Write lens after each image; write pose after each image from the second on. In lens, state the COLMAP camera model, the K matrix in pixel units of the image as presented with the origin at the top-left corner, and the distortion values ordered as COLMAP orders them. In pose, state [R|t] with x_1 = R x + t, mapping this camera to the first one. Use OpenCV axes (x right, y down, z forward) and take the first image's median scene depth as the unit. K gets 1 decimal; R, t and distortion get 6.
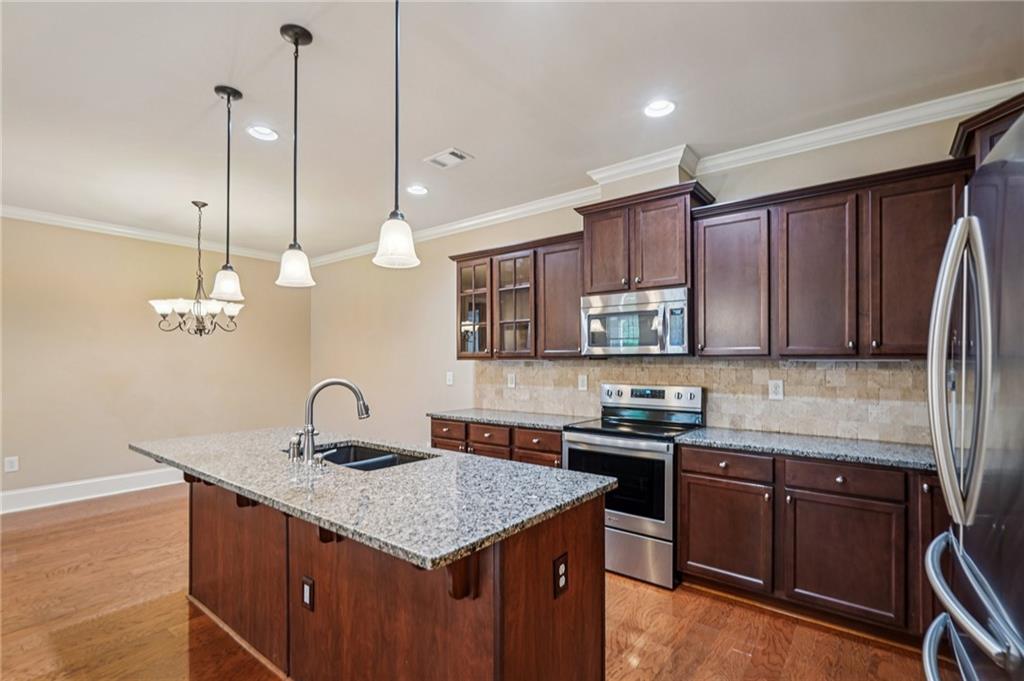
lens RADIAL K [[482.3, 0, 508.0], [0, 482.3, 349.5], [0, 0, 1]] dist [0.000683, 0.000220]
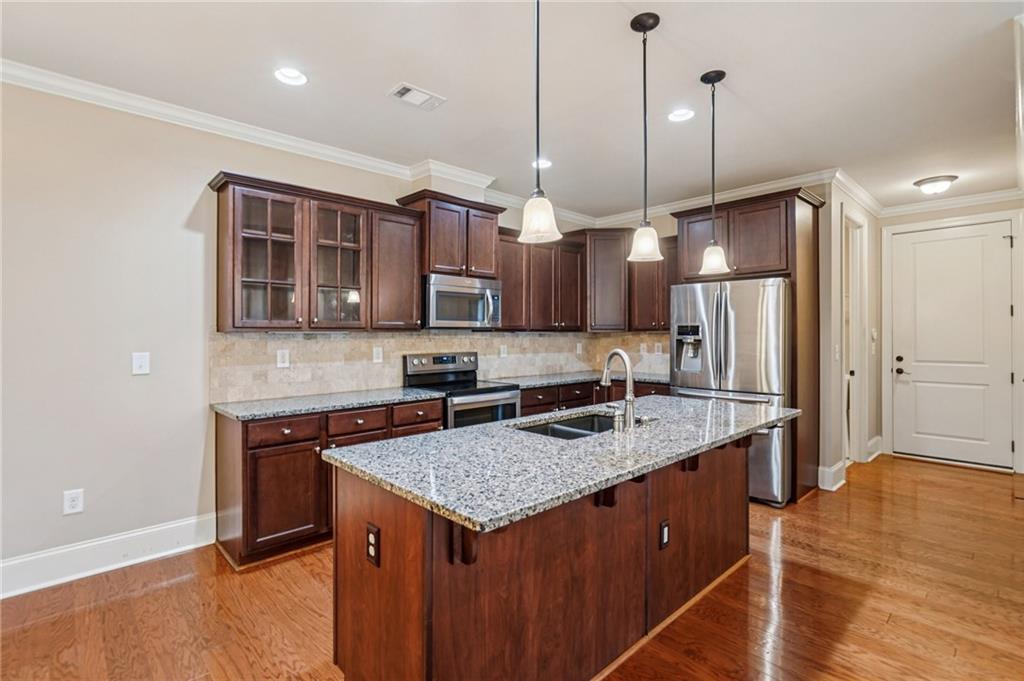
lens RADIAL K [[484.8, 0, 500.8], [0, 484.8, 336.0], [0, 0, 1]] dist [0.000575, -0.000006]
pose [[0.153248, -0.008487, 0.988151, -0.785704], [-0.023817, 0.999641, 0.012279, 0.011758], [-0.987901, -0.025416, 0.152991, 0.594506]]
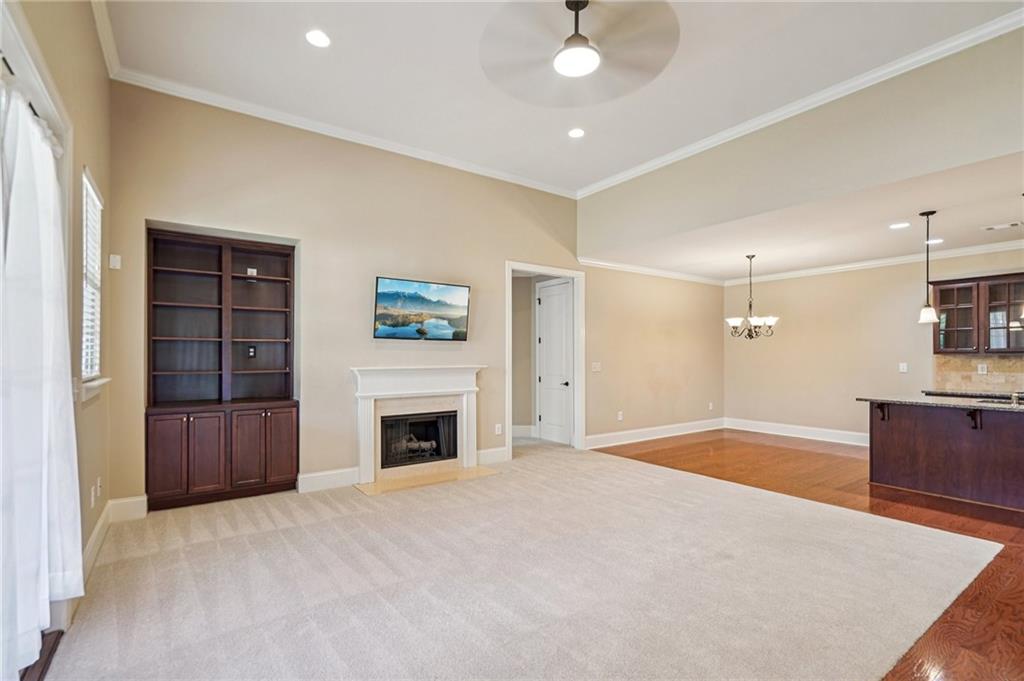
lens RADIAL K [[470.4, 0, 514.9], [0, 470.4, 354.4], [0, 0, 1]] dist [-0.000520, 0.000229]
pose [[0.959807, 0.000269, -0.280659, -1.007644], [0.005756, 0.999770, 0.020640, -0.015274], [0.280600, -0.021426, 0.959586, -0.757081]]
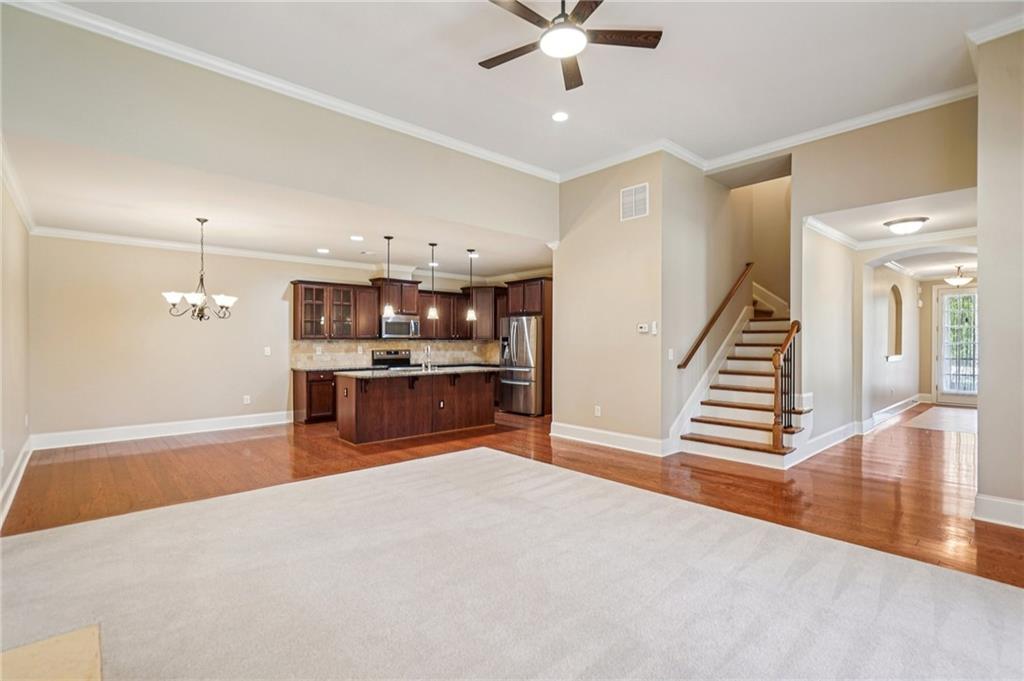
lens RADIAL K [[482.3, 0, 508.0], [0, 482.3, 349.5], [0, 0, 1]] dist [0.000683, 0.000220]
pose [[0.176508, -0.018155, 0.984132, -1.893752], [-0.024007, 0.999453, 0.022744, -0.000342], [-0.984006, -0.027640, 0.175976, -0.058227]]
